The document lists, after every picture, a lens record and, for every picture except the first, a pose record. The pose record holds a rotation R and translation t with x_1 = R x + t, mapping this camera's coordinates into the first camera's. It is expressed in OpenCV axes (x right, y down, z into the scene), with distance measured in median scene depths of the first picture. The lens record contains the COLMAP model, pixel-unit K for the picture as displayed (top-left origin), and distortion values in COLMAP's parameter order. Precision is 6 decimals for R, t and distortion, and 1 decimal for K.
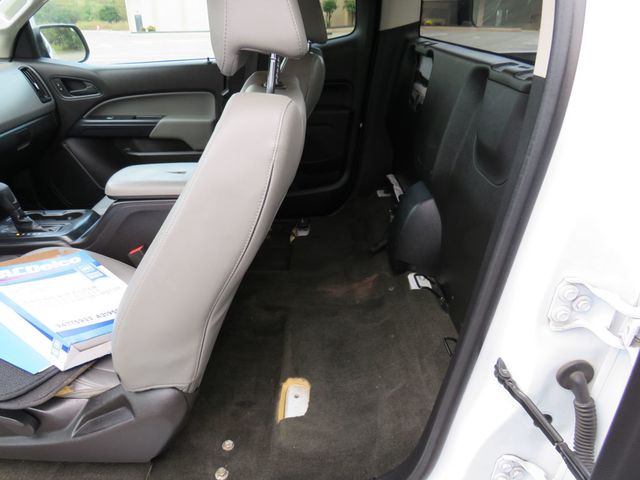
lens RADIAL K [[449.8, 0, 320.0], [0, 449.8, 240.0], [0, 0, 1]] dist [-0.034259, 0.001886]
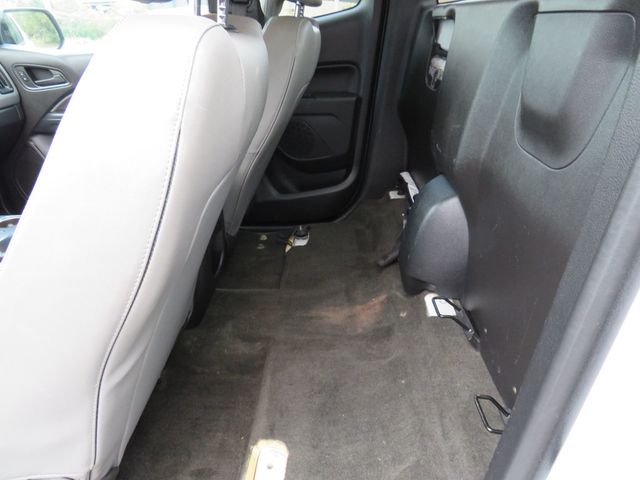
lens RADIAL K [[449.8, 0, 320.0], [0, 449.8, 240.0], [0, 0, 1]] dist [-0.034259, 0.001886]
pose [[0.998905, -0.004217, -0.046589, 0.046005], [0.003396, 0.999838, -0.017681, -0.005399], [0.046656, 0.017503, 0.998758, 0.193155]]
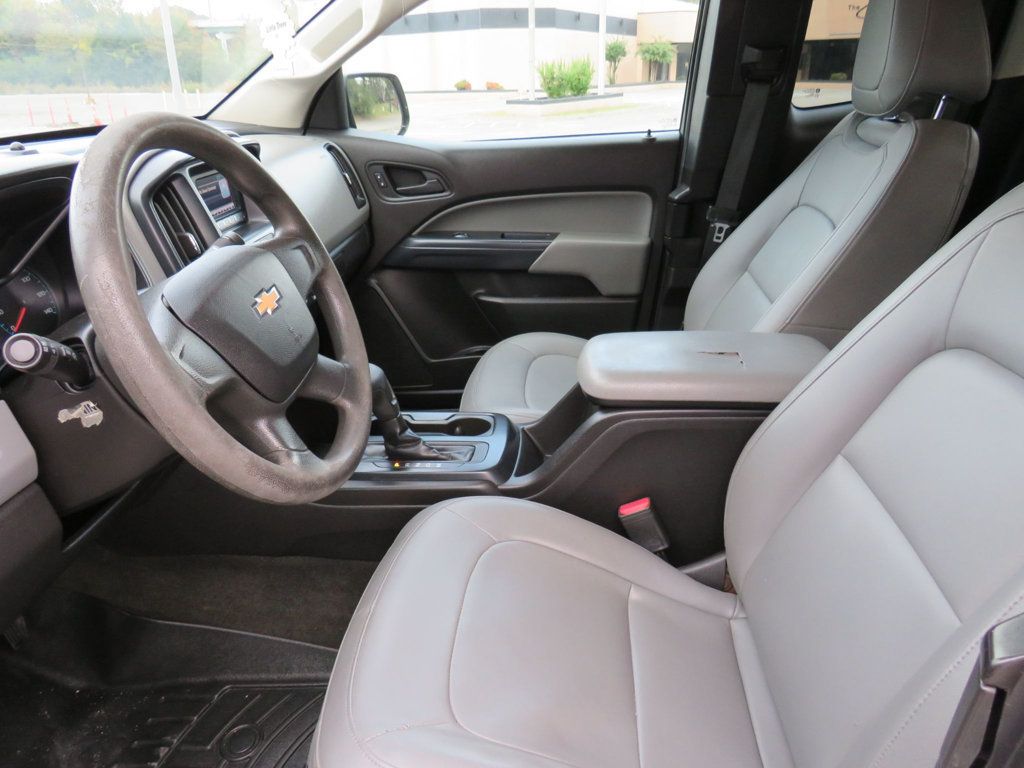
lens RADIAL K [[719.0, 0, 512.0], [0, 719.0, 384.0], [0, 0, 1]] dist [-0.026647, -0.000898]
pose [[0.995061, 0.027379, -0.095410, -0.392794], [-0.032095, 0.998320, -0.048246, -0.058430], [0.093929, 0.051070, 0.994268, 0.148144]]
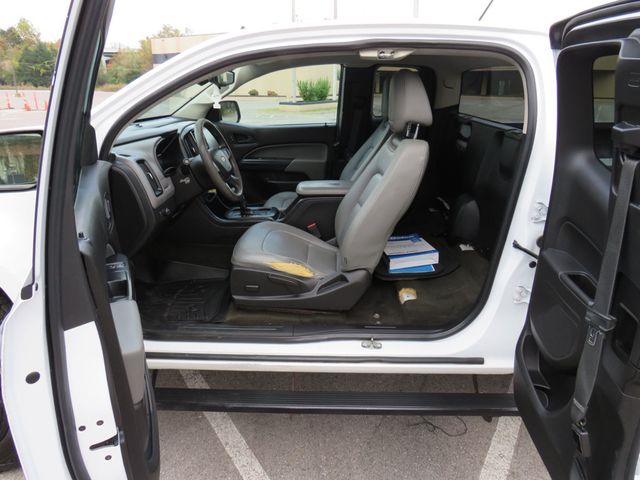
lens RADIAL K [[449.4, 0, 320.0], [0, 449.4, 240.0], [0, 0, 1]] dist [-0.026647, -0.000898]
pose [[0.999688, 0.019775, -0.015276, -0.287477], [-0.021561, 0.991627, -0.127322, 0.261038], [0.012630, 0.127612, 0.991744, -0.662611]]
